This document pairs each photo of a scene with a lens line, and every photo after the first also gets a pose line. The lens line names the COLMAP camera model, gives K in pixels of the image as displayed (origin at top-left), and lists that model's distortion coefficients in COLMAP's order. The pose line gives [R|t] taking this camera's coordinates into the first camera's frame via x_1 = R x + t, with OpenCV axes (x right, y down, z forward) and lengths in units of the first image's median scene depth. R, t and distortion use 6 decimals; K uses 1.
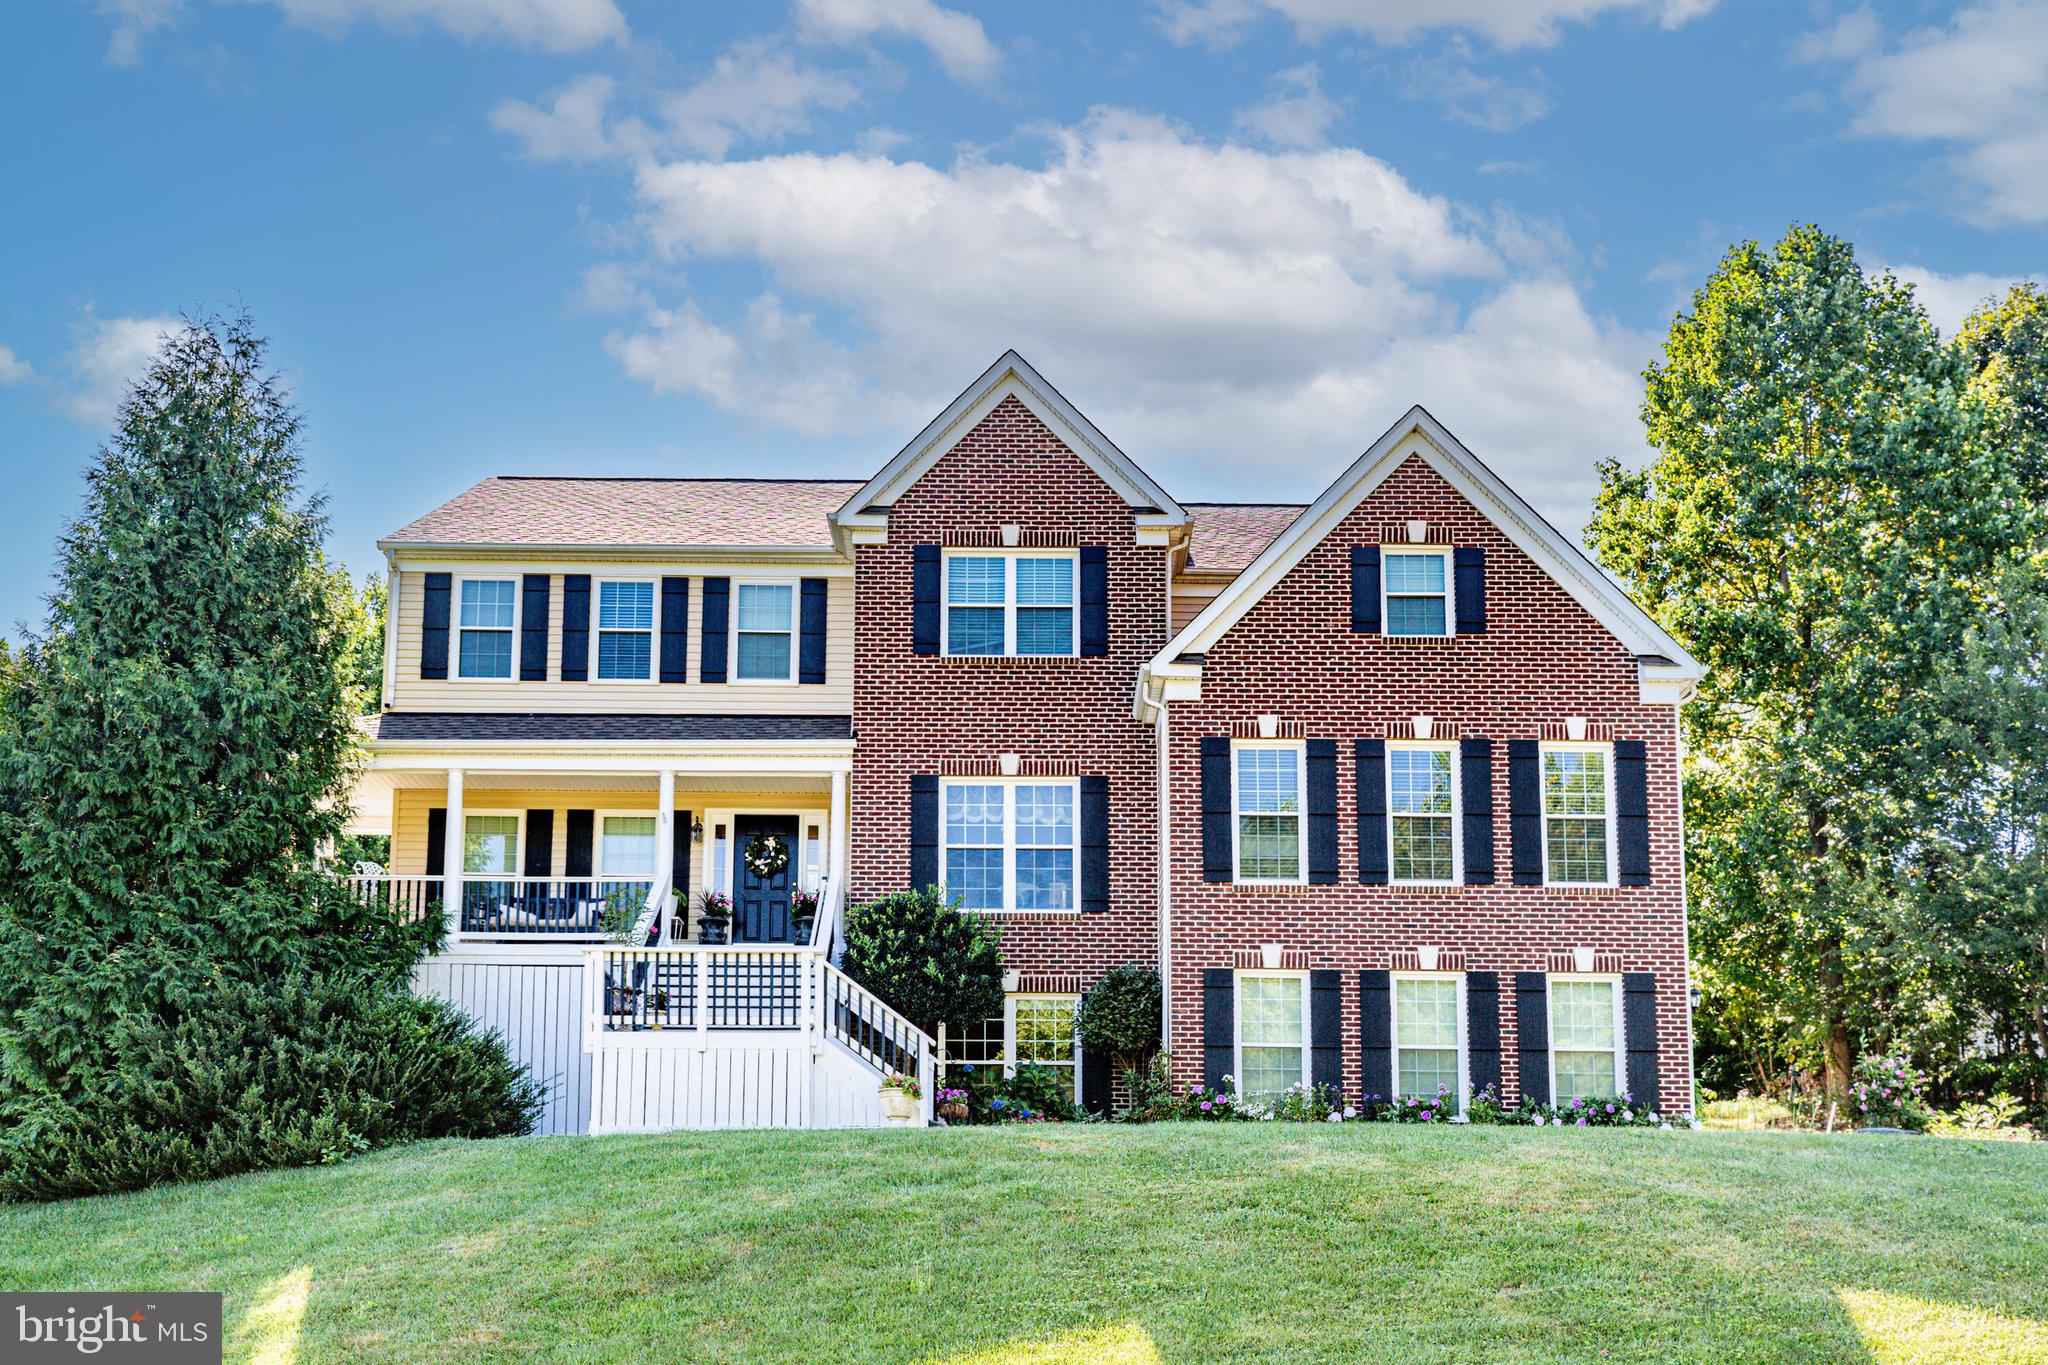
lens RADIAL K [[1981.7, 0, 1025.1], [0, 1981.7, 684.4], [0, 0, 1]] dist [0.018809, 0.000000]
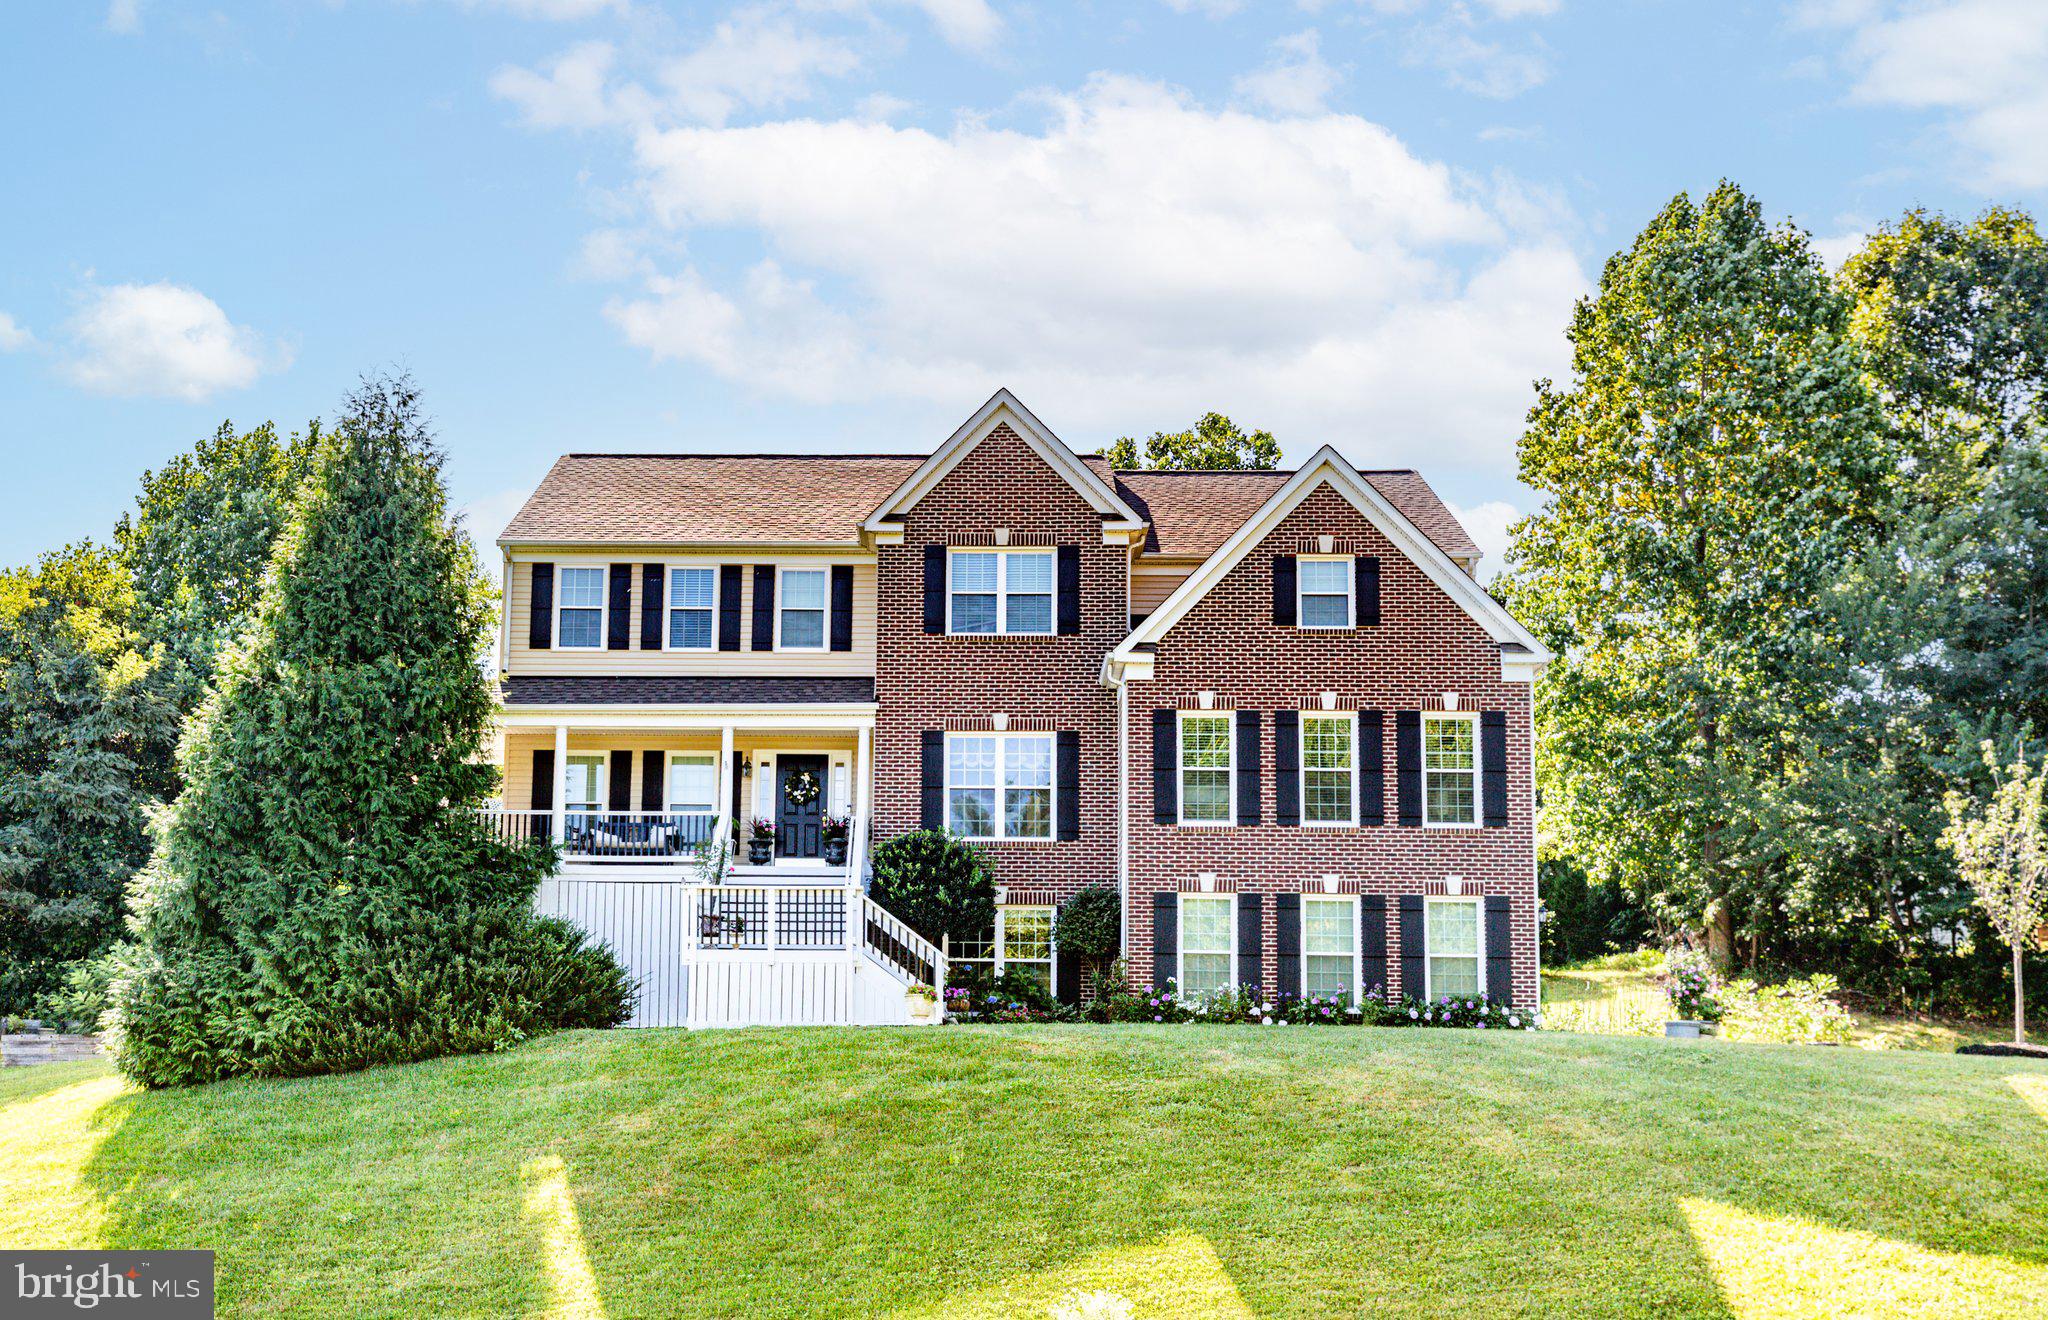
lens RADIAL K [[2075.4, 0, 971.0], [0, 2075.4, 485.6], [0, 0, 1]] dist [0.003991, 0.000000]
pose [[0.999974, 0.006691, -0.002754, -0.025523], [-0.006655, 0.999898, 0.012624, -0.134237], [0.002839, -0.012605, 0.999917, -0.330698]]
